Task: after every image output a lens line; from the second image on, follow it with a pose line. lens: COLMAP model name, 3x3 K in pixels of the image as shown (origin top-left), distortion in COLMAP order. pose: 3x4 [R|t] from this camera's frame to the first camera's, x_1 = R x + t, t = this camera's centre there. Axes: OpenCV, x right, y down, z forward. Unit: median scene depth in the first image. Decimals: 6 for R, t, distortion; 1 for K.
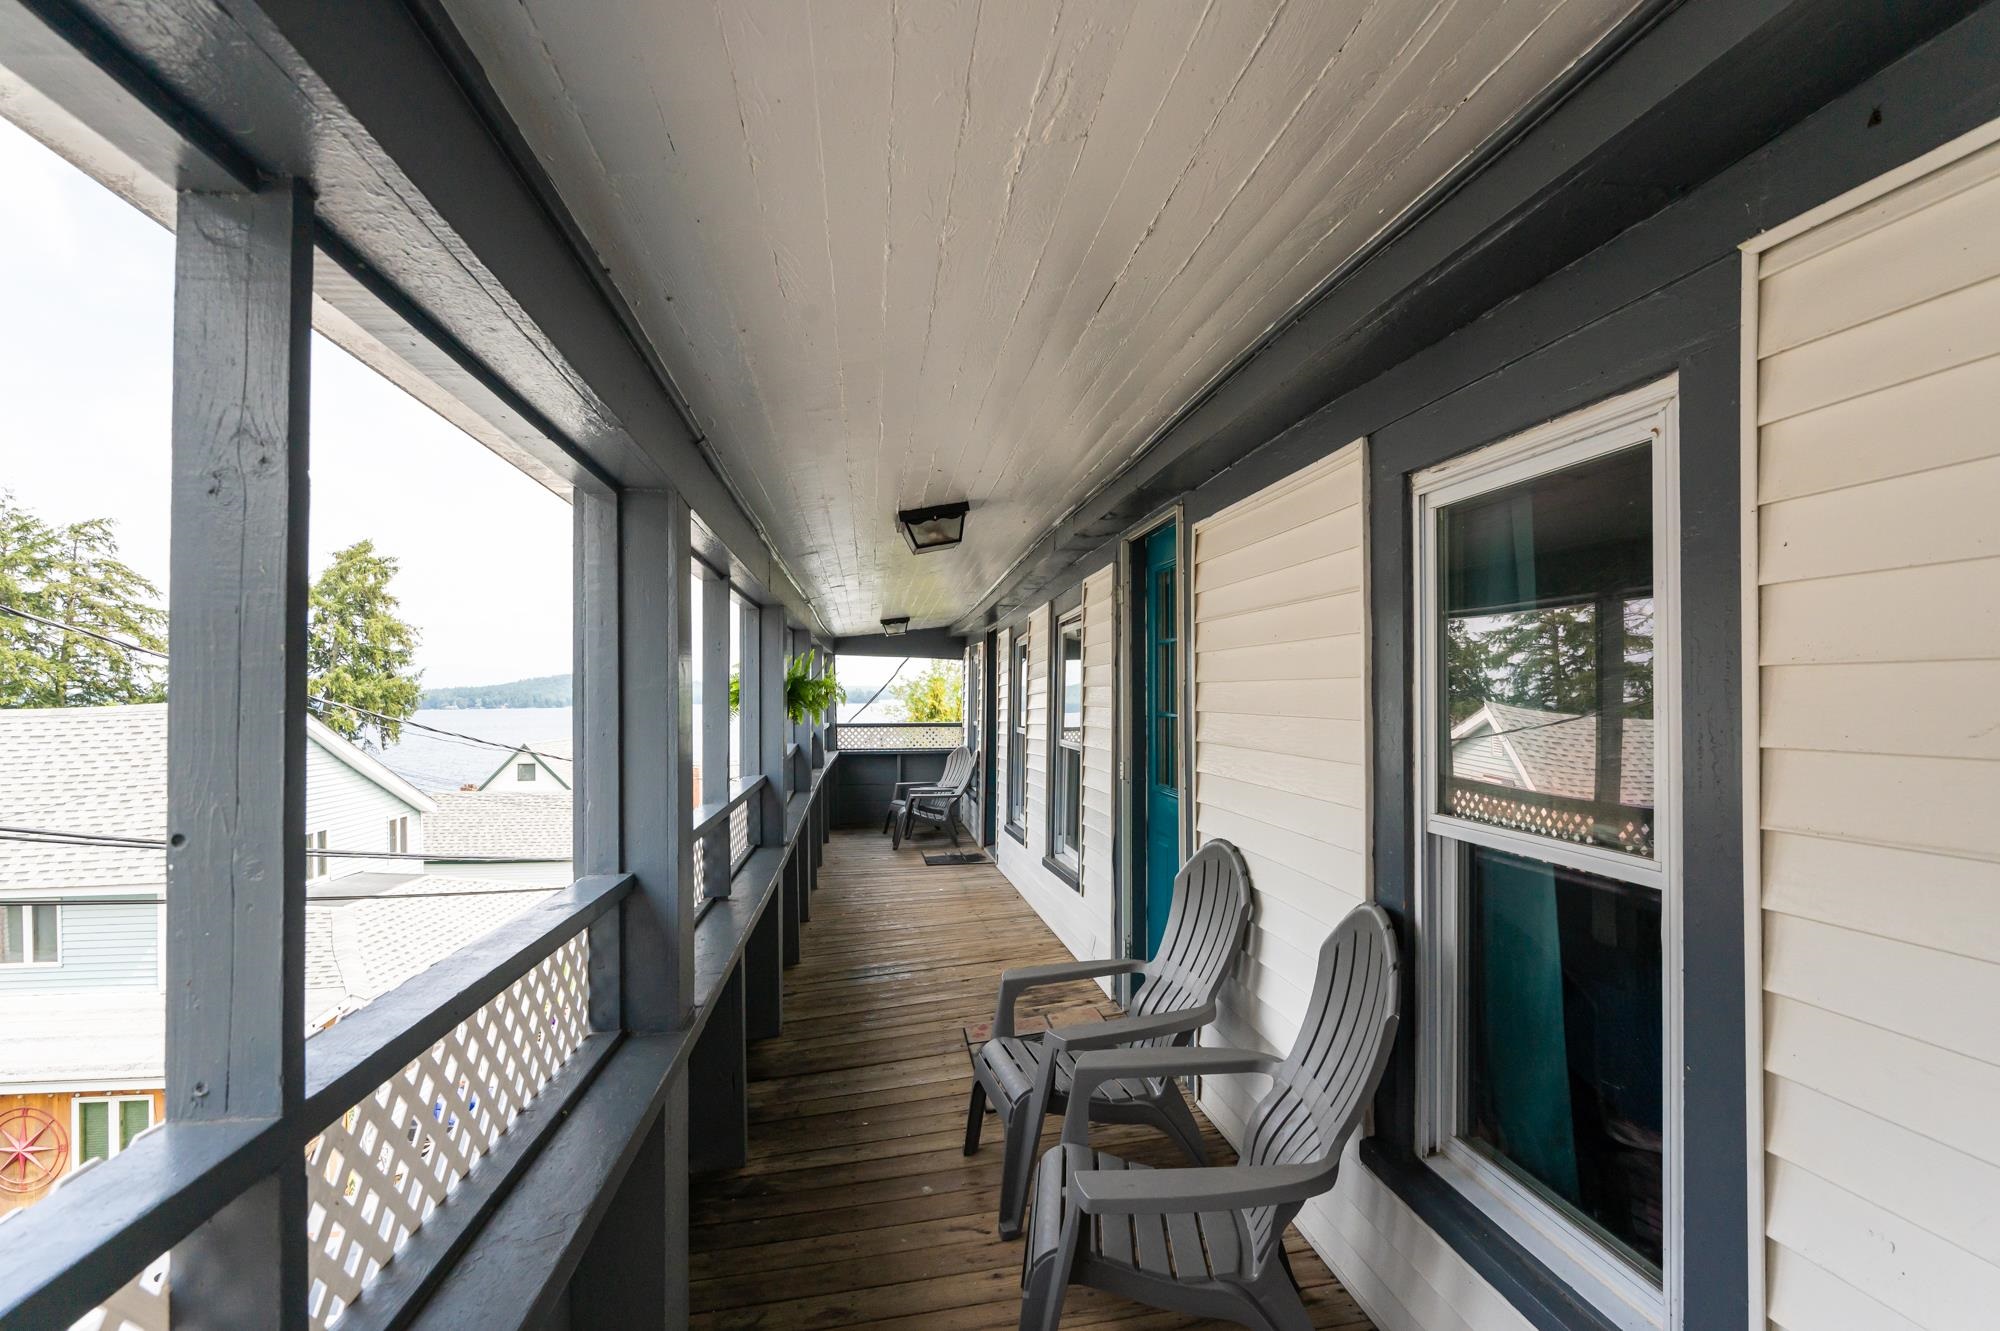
lens RADIAL K [[1097.0, 0, 989.7], [0, 1097.0, 679.2], [0, 0, 1]] dist [-0.015882, 0.002185]
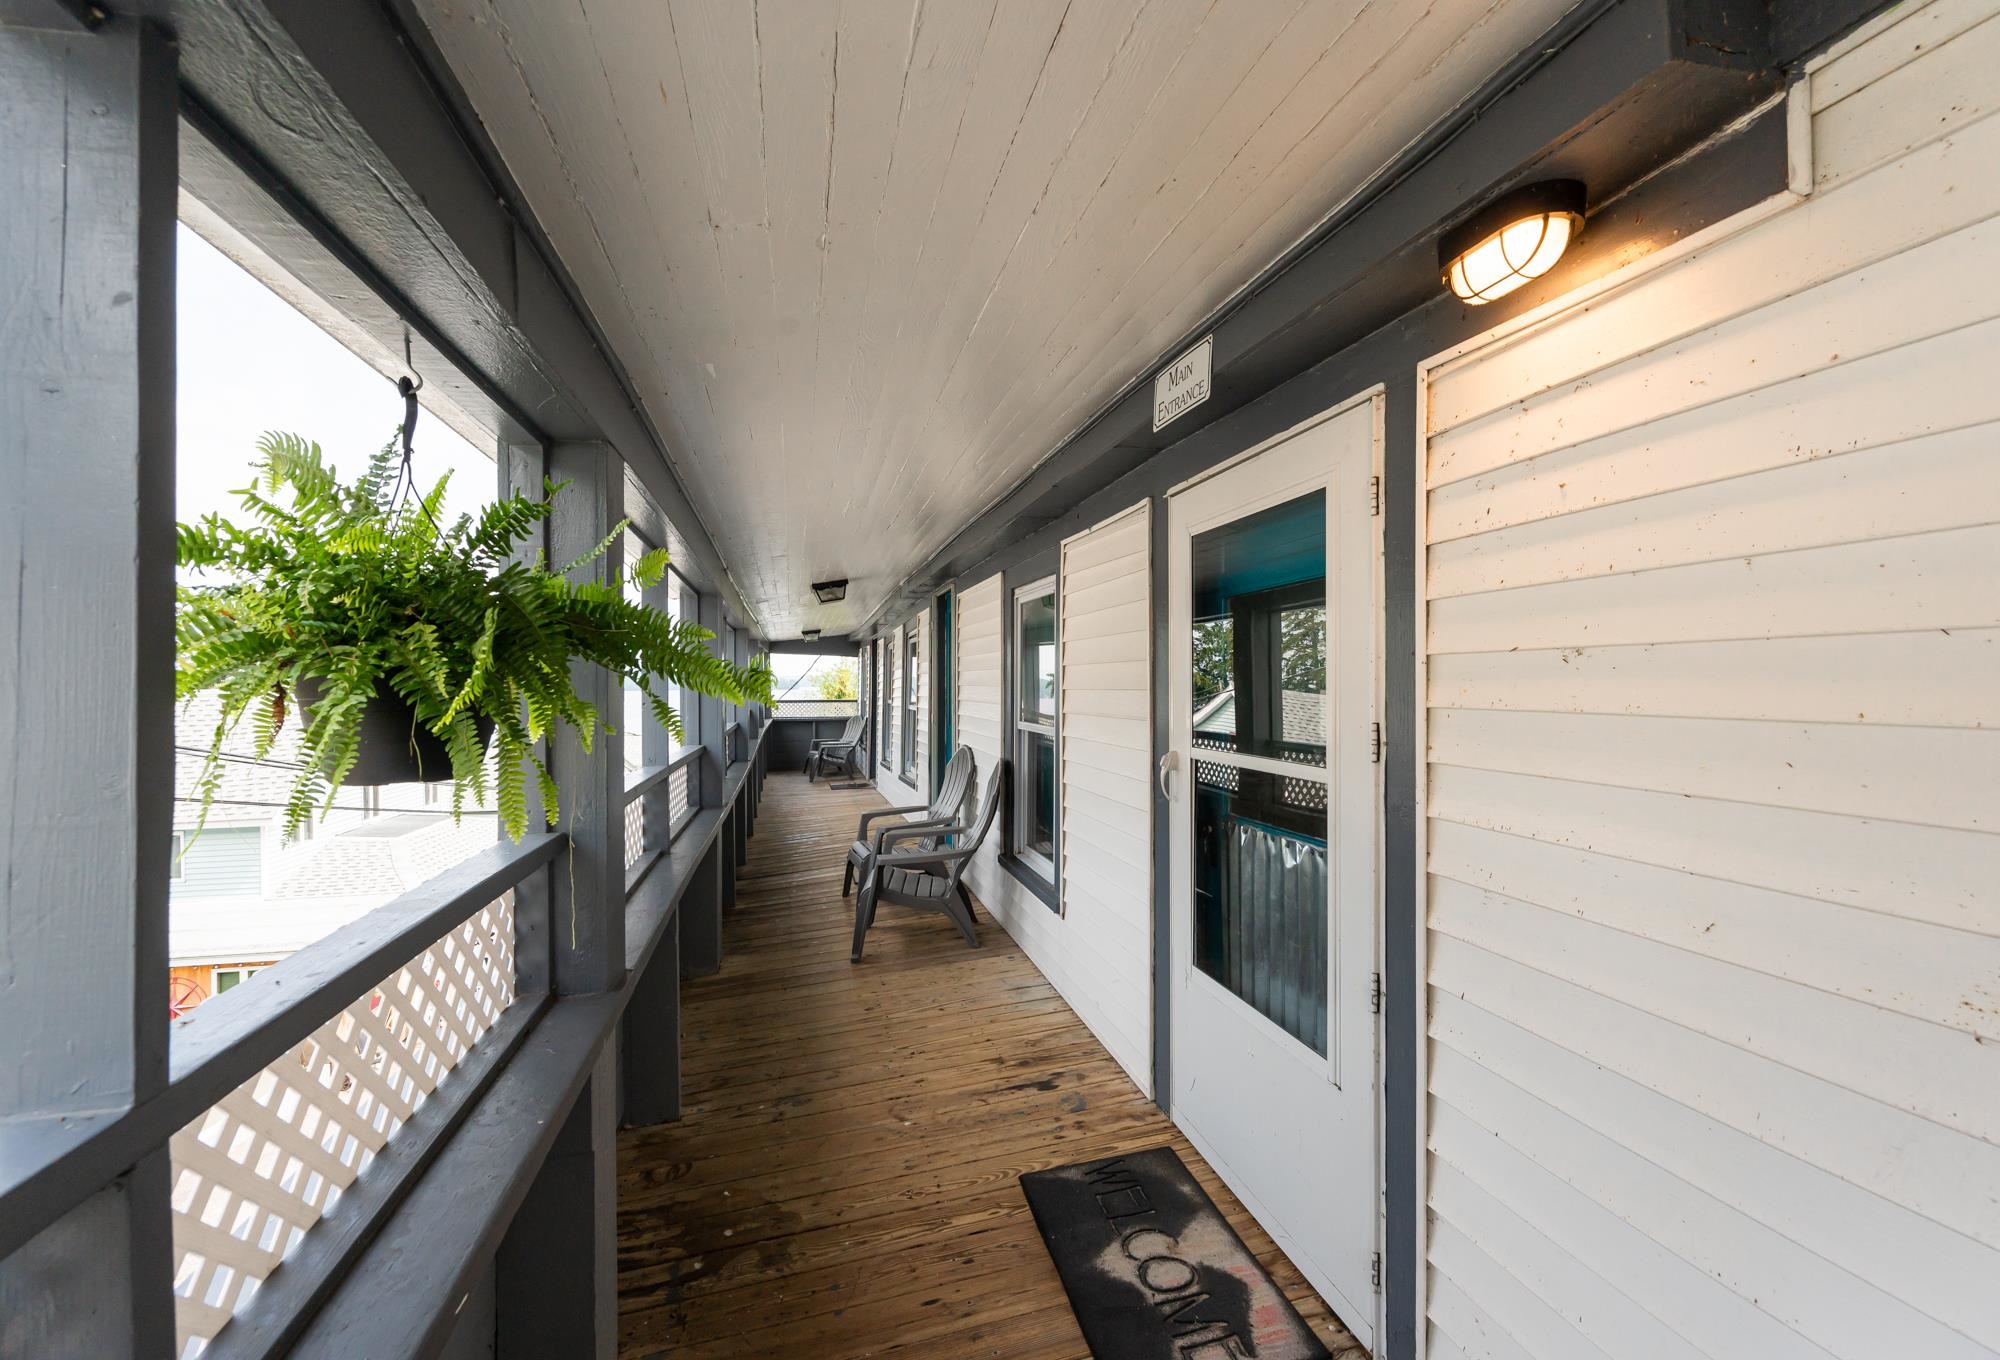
lens RADIAL K [[1005.1, 0, 1004.7], [0, 1005.1, 667.1], [0, 0, 1]] dist [0.017691, 0.000378]
pose [[0.994860, 0.000908, 0.101258, 0.039000], [-0.000490, 0.999991, -0.004154, 0.001314], [-0.101261, 0.004083, 0.994852, -0.413398]]
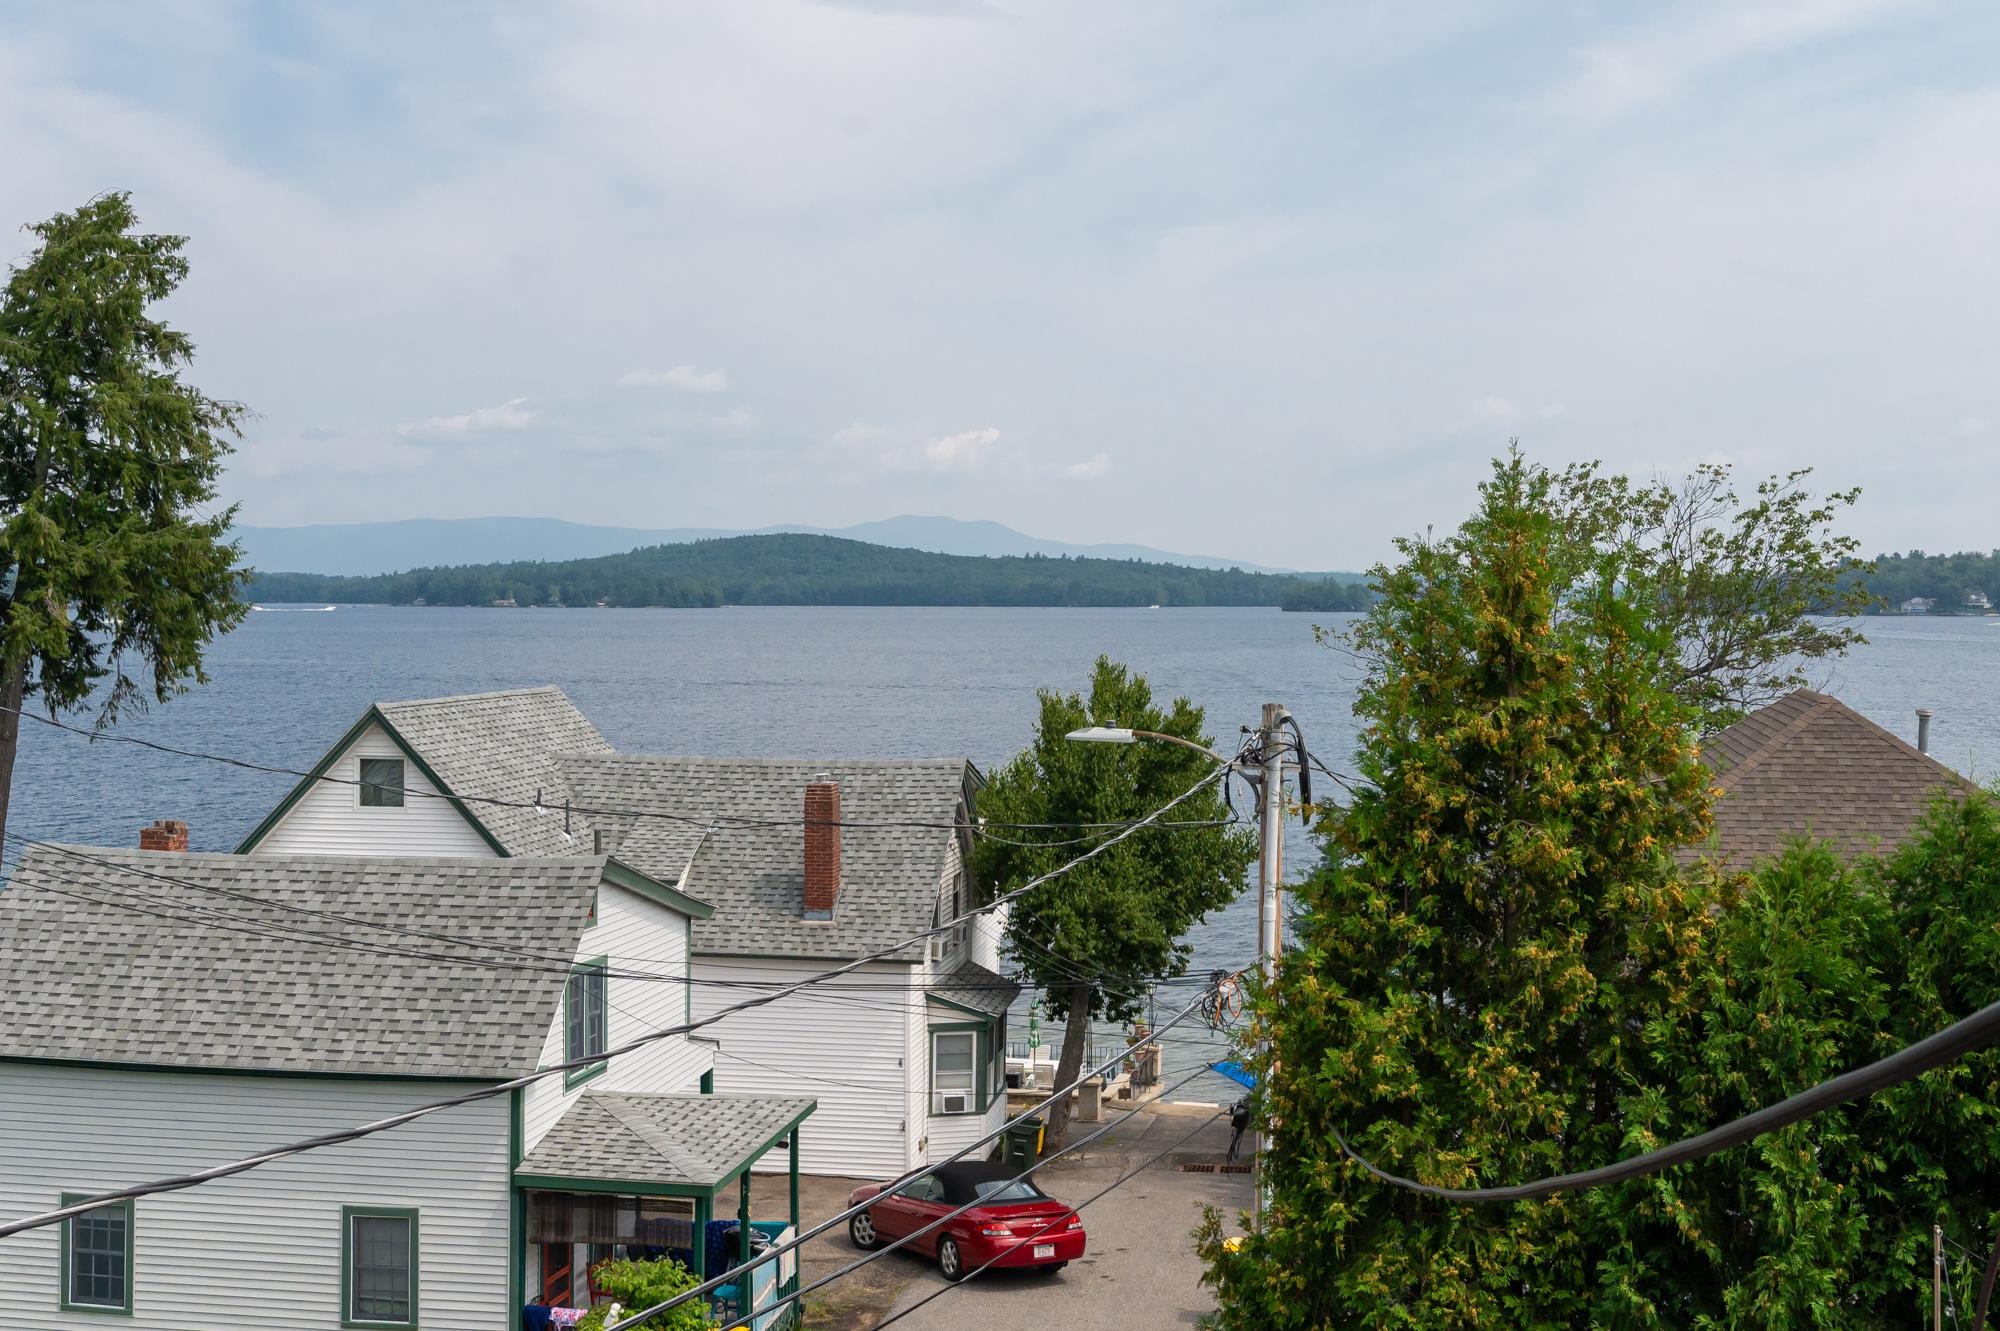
lens RADIAL K [[2424.0, 0, 1006.1], [0, 2424.0, 662.6], [0, 0, 1]] dist [0.038907, 0.000000]
pose [[0.967839, 0.024335, -0.250393, -0.050303], [-0.013390, 0.998883, 0.045320, 0.016532], [0.251216, -0.040510, 0.967083, 0.975293]]
